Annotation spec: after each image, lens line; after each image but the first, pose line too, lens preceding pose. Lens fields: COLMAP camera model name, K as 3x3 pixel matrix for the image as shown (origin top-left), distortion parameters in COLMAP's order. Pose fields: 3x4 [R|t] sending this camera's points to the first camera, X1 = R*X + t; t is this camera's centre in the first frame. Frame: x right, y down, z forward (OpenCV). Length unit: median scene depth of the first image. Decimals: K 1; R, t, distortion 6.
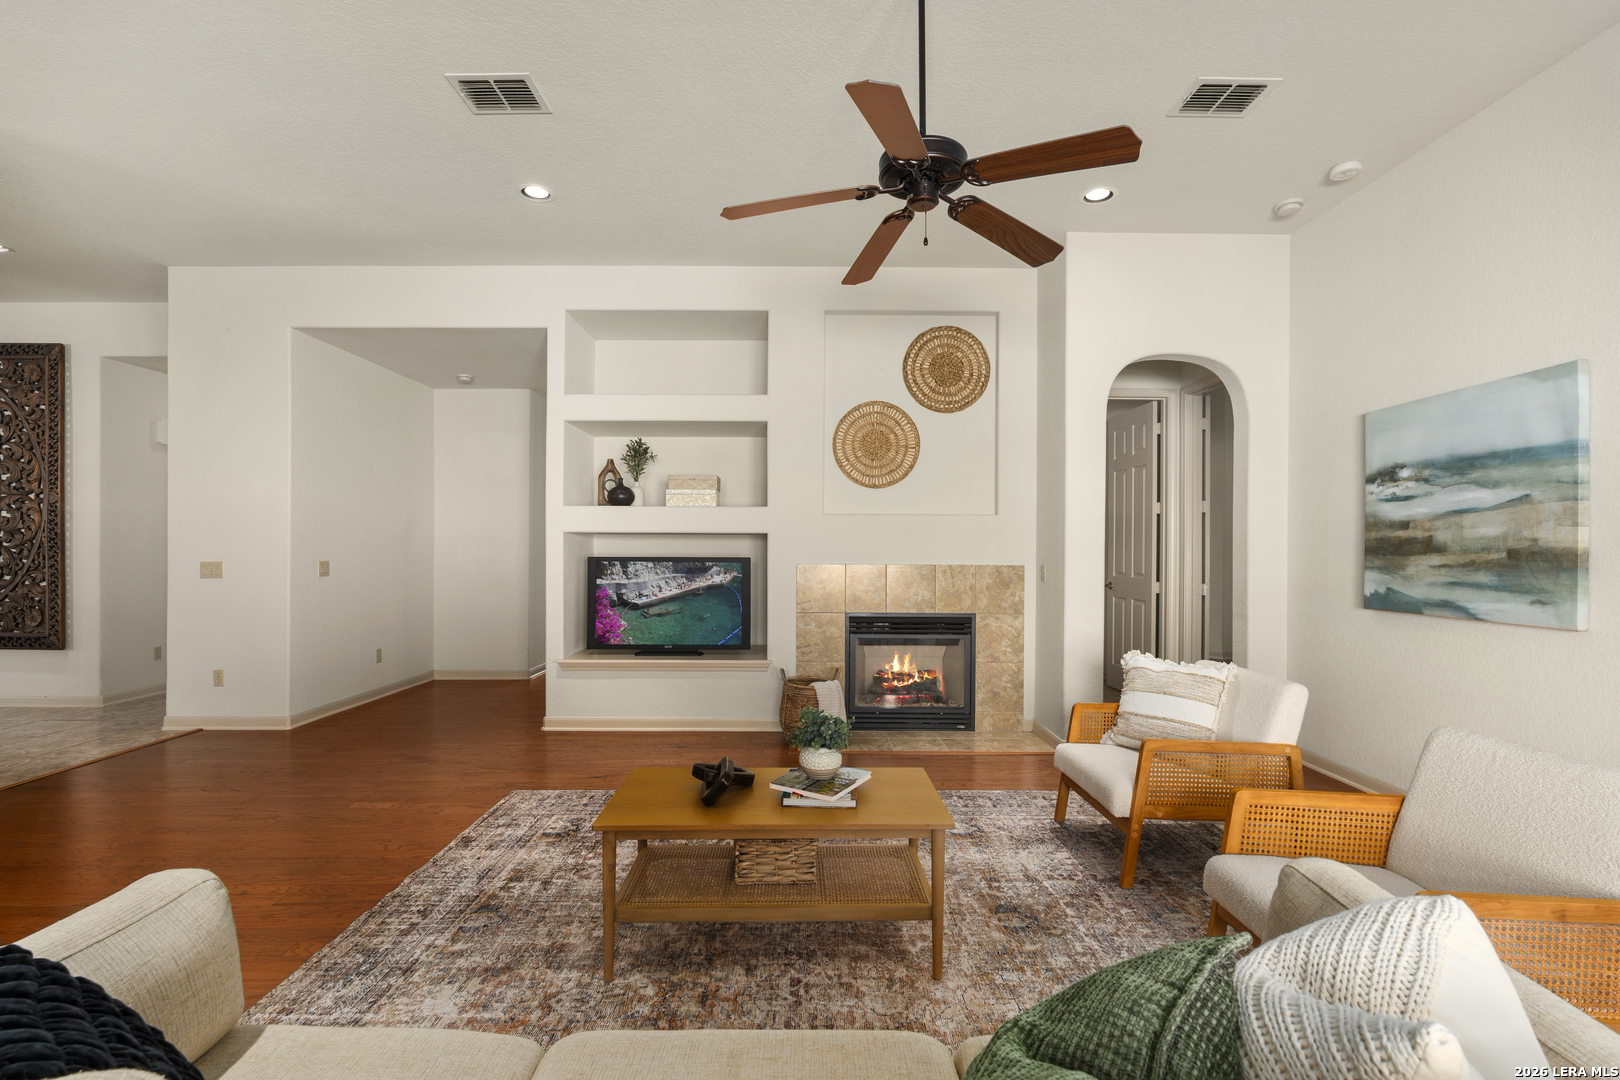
lens RADIAL K [[713.4, 0, 812.9], [0, 713.4, 545.3], [0, 0, 1]] dist [-0.003218, 0.000123]
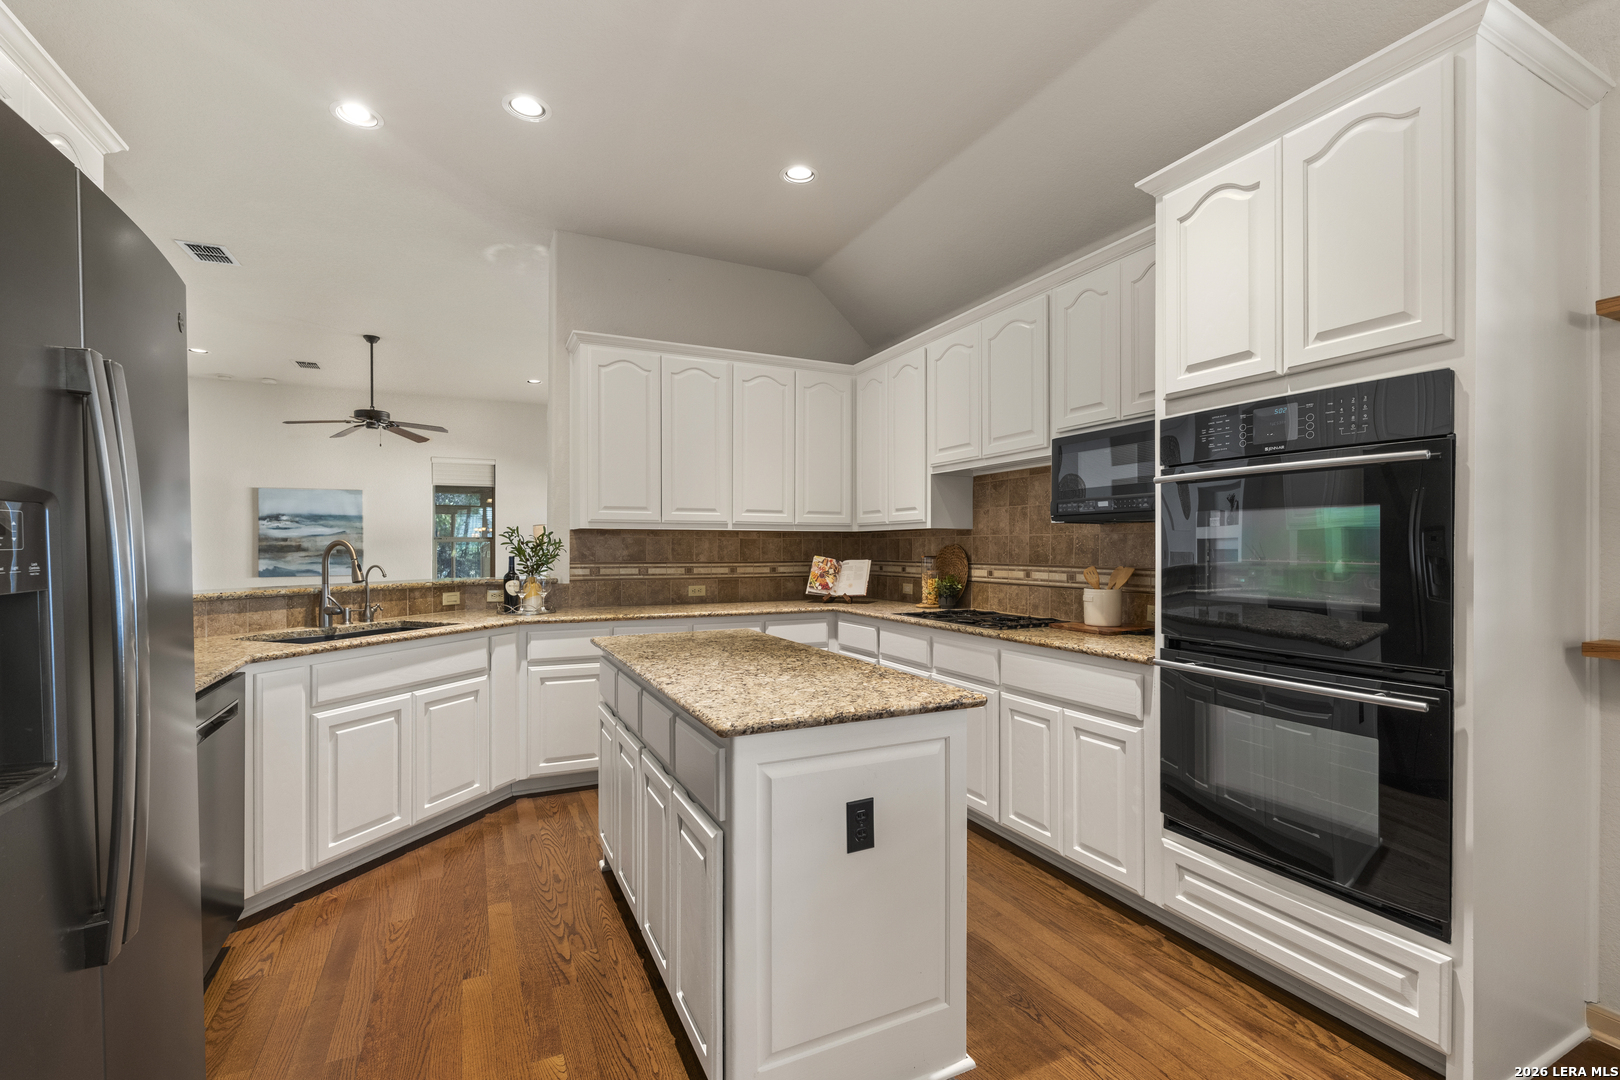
lens RADIAL K [[707.5, 0, 807.8], [0, 707.5, 545.5], [0, 0, 1]] dist [-0.005012, -0.000125]
pose [[-0.424743, 0.001257, 0.905313, -1.456005], [-0.002431, 0.999994, -0.002529, -0.005243], [-0.905311, -0.003276, -0.424737, 0.297435]]
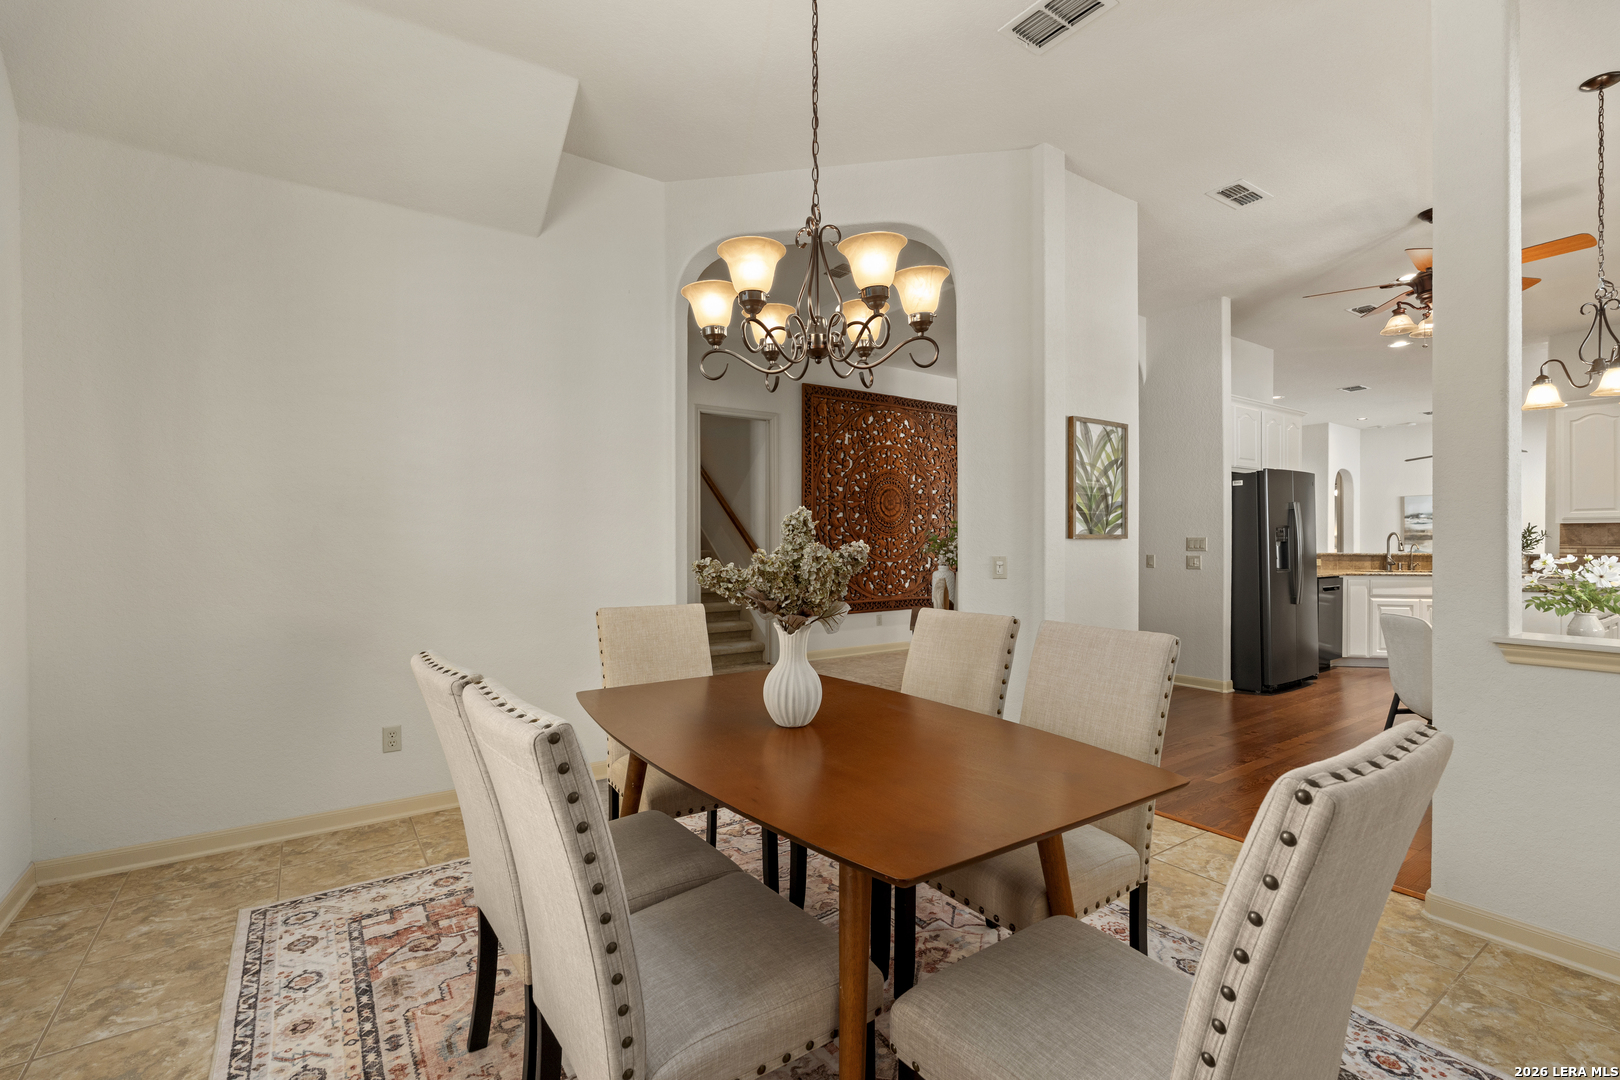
lens RADIAL K [[730.0, 0, 810.9], [0, 730.0, 535.4], [0, 0, 1]] dist [-0.002435, -0.000222]
pose [[0.822528, 0.001586, 0.568722, -2.556837], [-0.002097, 0.999998, 0.000243, -0.002212], [-0.568721, -0.001393, 0.822530, -0.151291]]
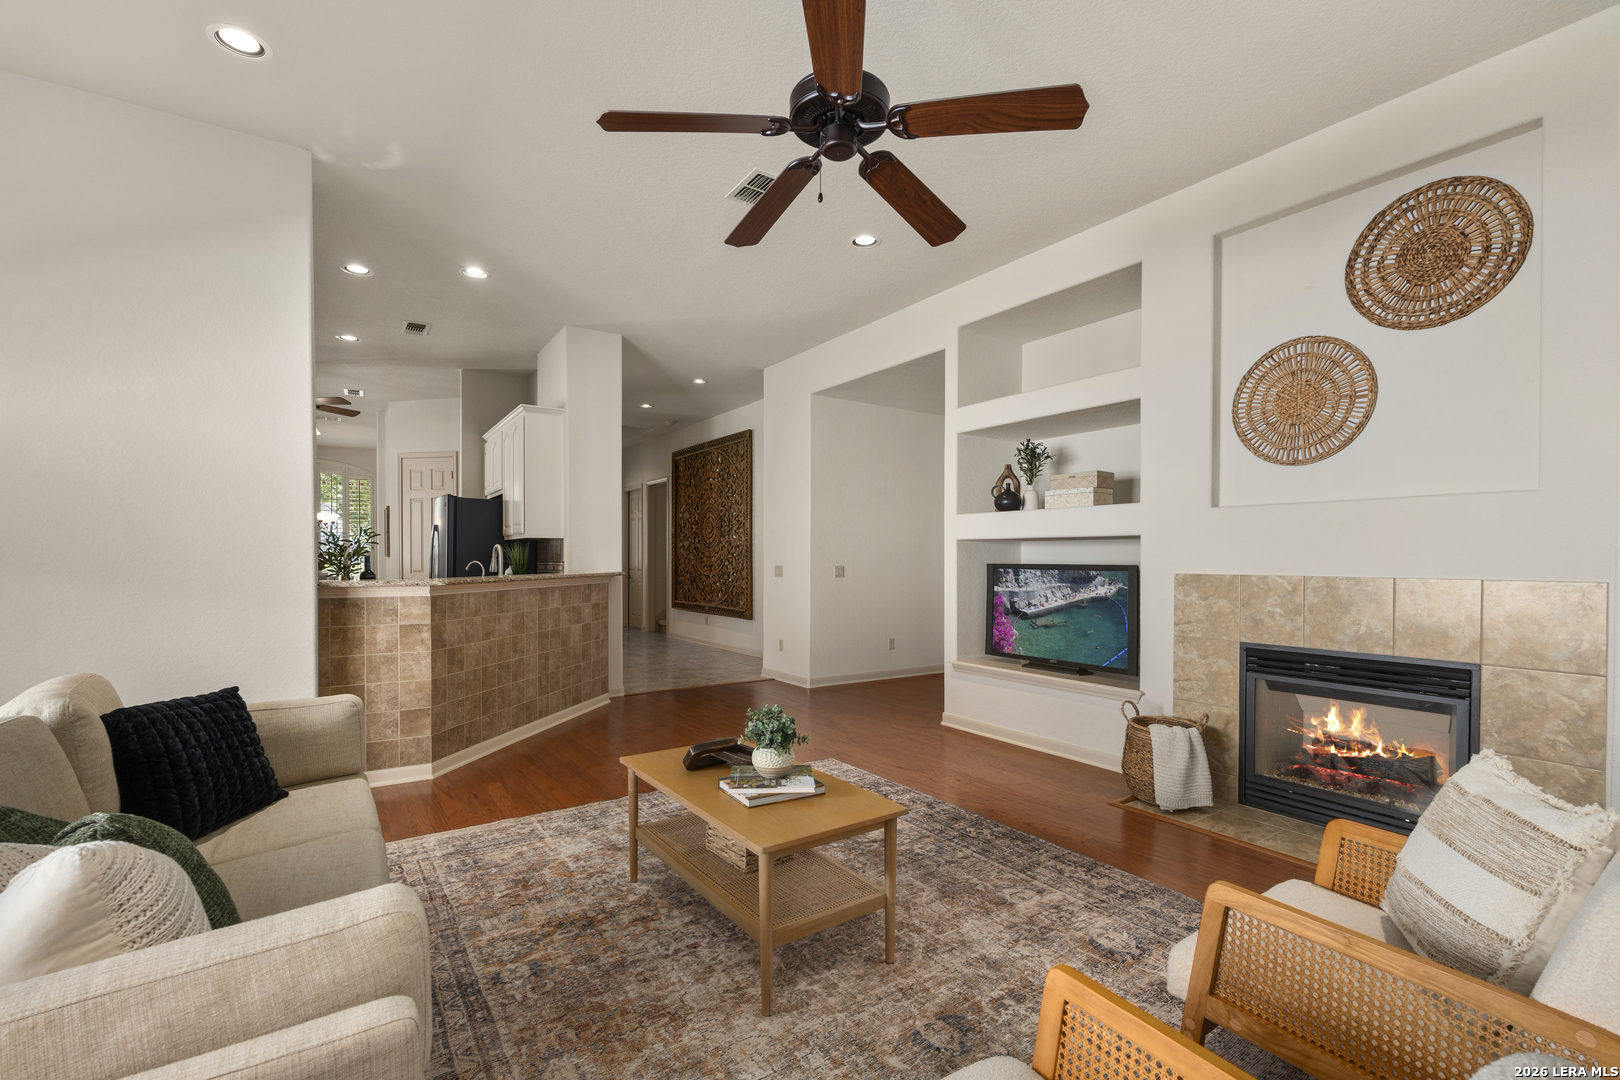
lens RADIAL K [[716.1, 0, 802.3], [0, 716.1, 569.0], [0, 0, 1]] dist [-0.004371, -0.000322]
pose [[0.553379, 0.010240, -0.832867, 0.404781], [0.001012, 0.999915, 0.012966, 0.010286], [0.832929, -0.008018, 0.553322, 0.225857]]
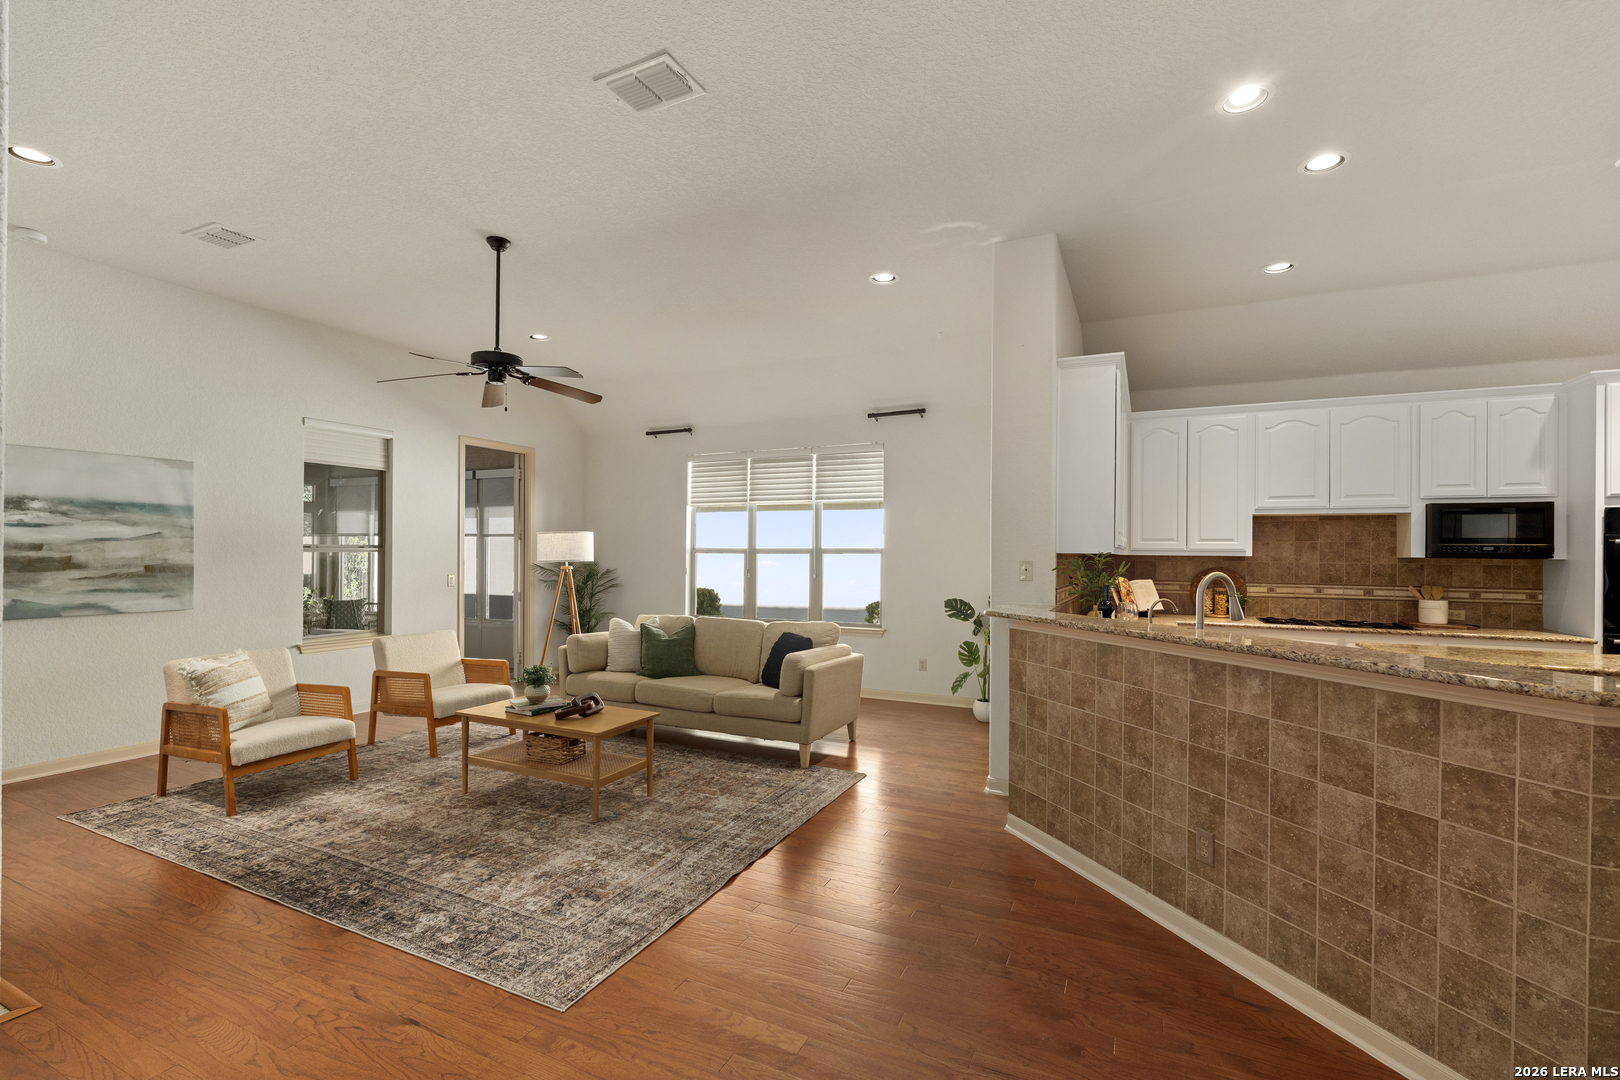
lens RADIAL K [[704.7, 0, 802.1], [0, 704.7, 548.2], [0, 0, 1]] dist [0.000599, 0.000520]
pose [[-0.896377, -0.007049, 0.443236, -0.633387], [-0.011962, 0.999894, -0.008288, -0.022829], [-0.443131, -0.012731, -0.896366, 1.070472]]
